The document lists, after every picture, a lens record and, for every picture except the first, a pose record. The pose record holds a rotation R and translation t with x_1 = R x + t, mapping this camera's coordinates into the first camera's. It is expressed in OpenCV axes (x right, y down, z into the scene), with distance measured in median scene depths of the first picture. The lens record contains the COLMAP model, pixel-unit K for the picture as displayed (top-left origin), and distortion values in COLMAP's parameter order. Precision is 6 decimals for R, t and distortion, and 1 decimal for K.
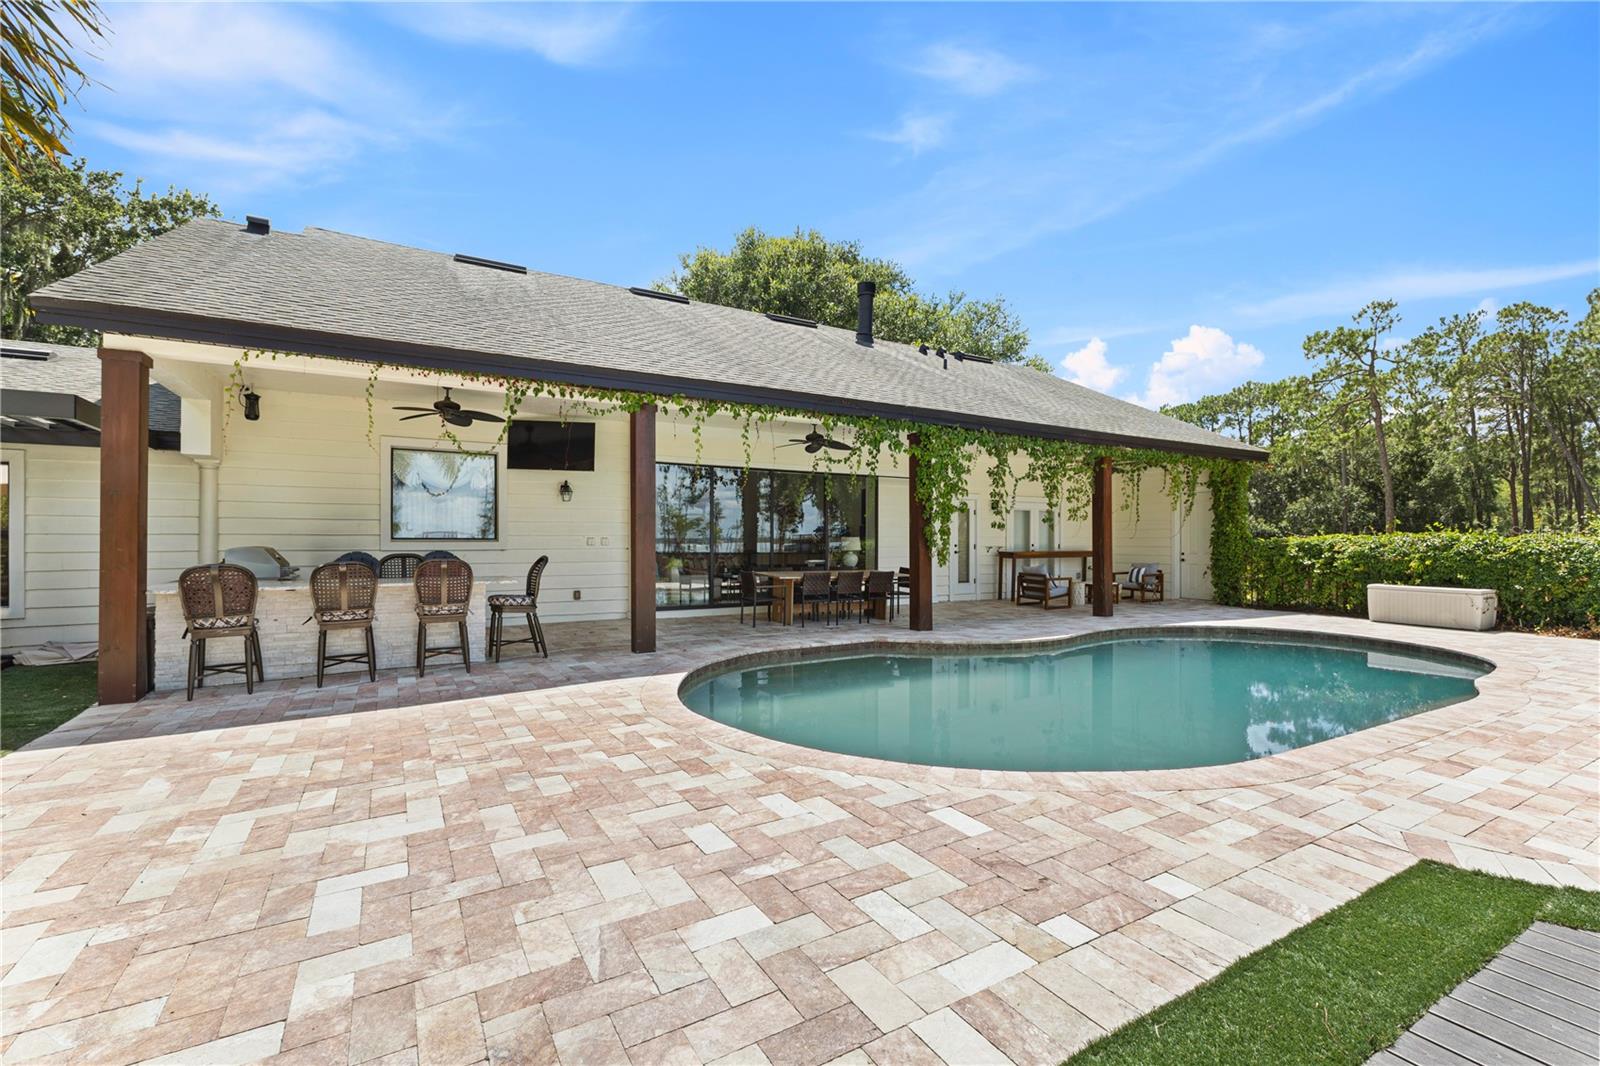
lens RADIAL K [[691.7, 0, 797.9], [0, 691.7, 540.5], [0, 0, 1]] dist [0.004678, 0.000167]
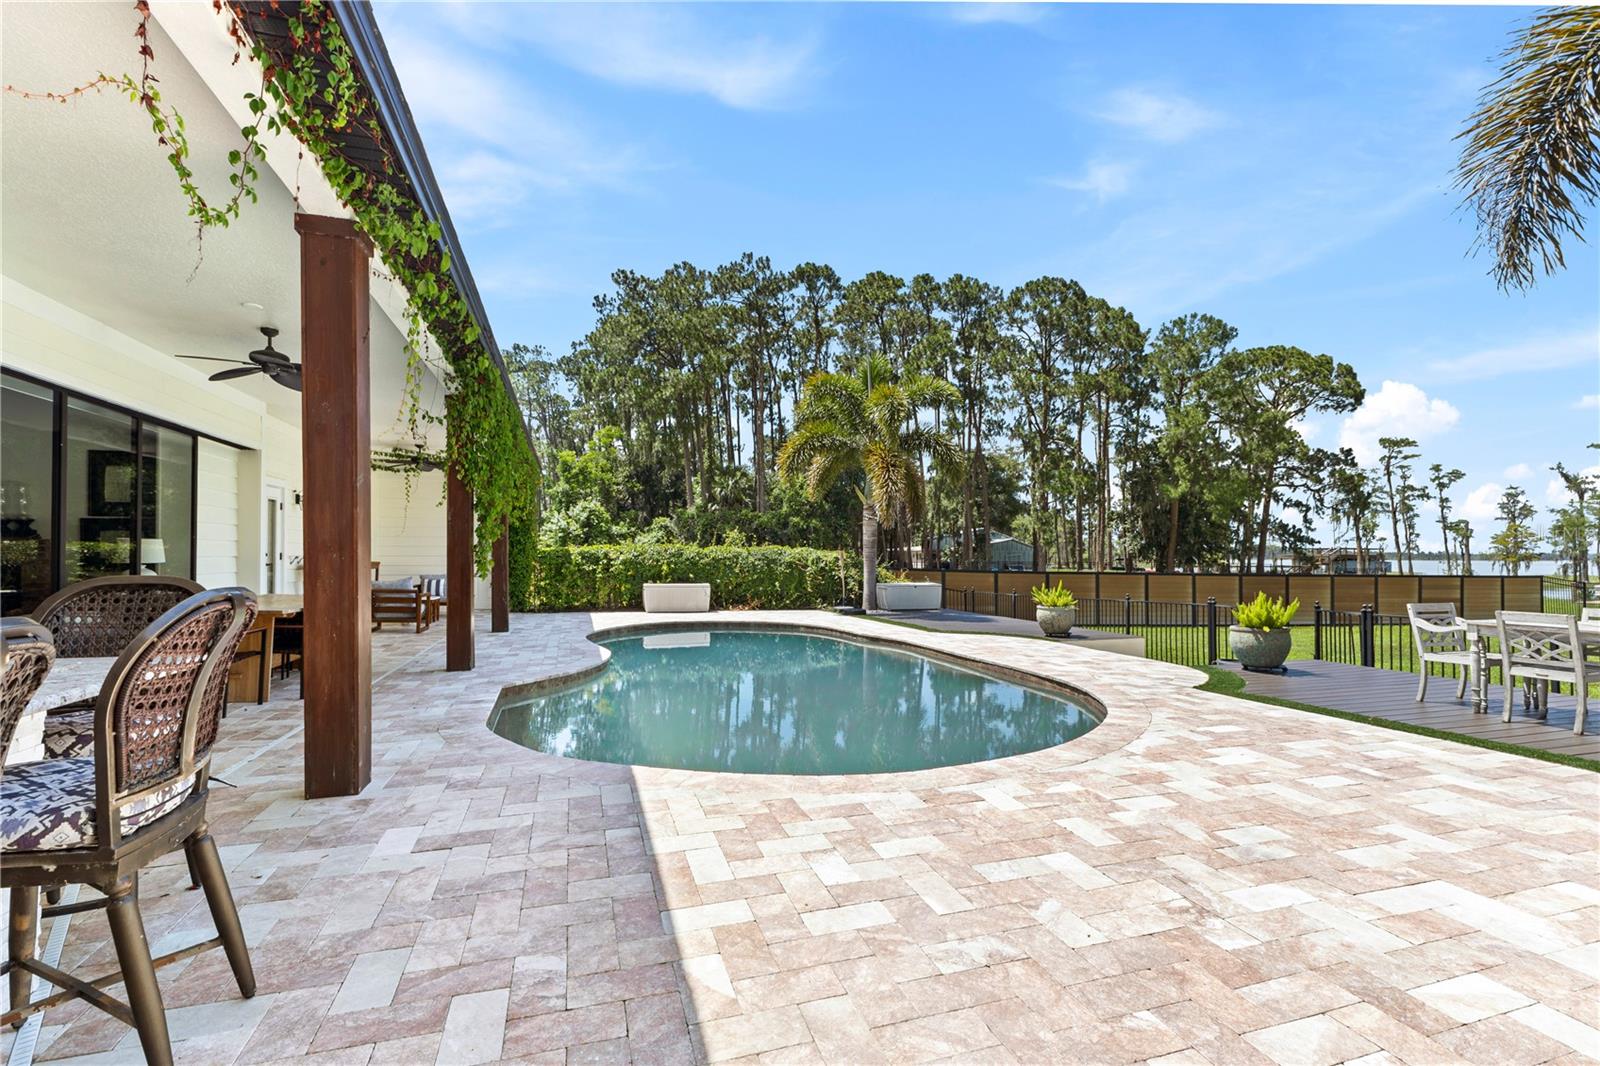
lens RADIAL K [[717.2, 0, 806.2], [0, 717.2, 547.2], [0, 0, 1]] dist [0.011228, -0.001664]
pose [[0.229581, 0.009537, 0.973243, -0.579695], [-0.003094, 0.999954, -0.009068, 0.008777], [-0.973285, -0.000929, 0.229600, 0.582026]]
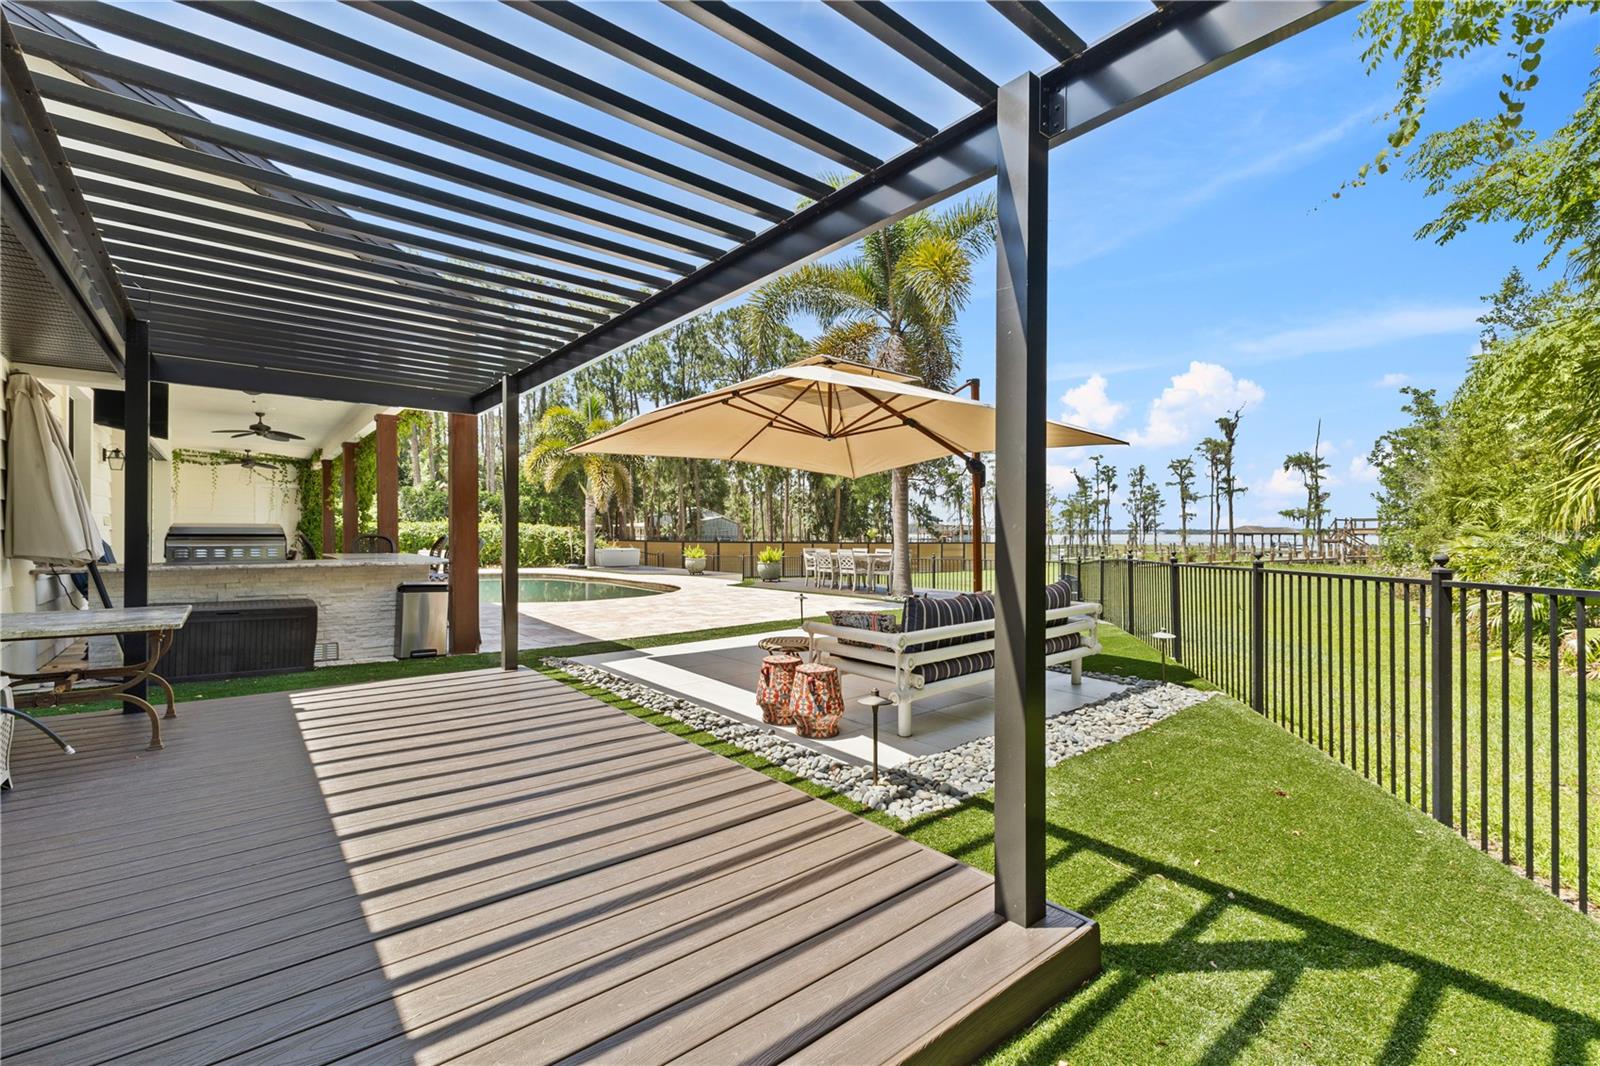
lens RADIAL K [[691.7, 0, 800.3], [0, 691.7, 534.0], [0, 0, 1]] dist [0.004678, 0.000167]
pose [[-0.138556, -0.005774, 0.990338, -1.550643], [-0.003381, 0.999980, 0.005357, 0.010452], [-0.990349, -0.002606, -0.138573, 0.403510]]
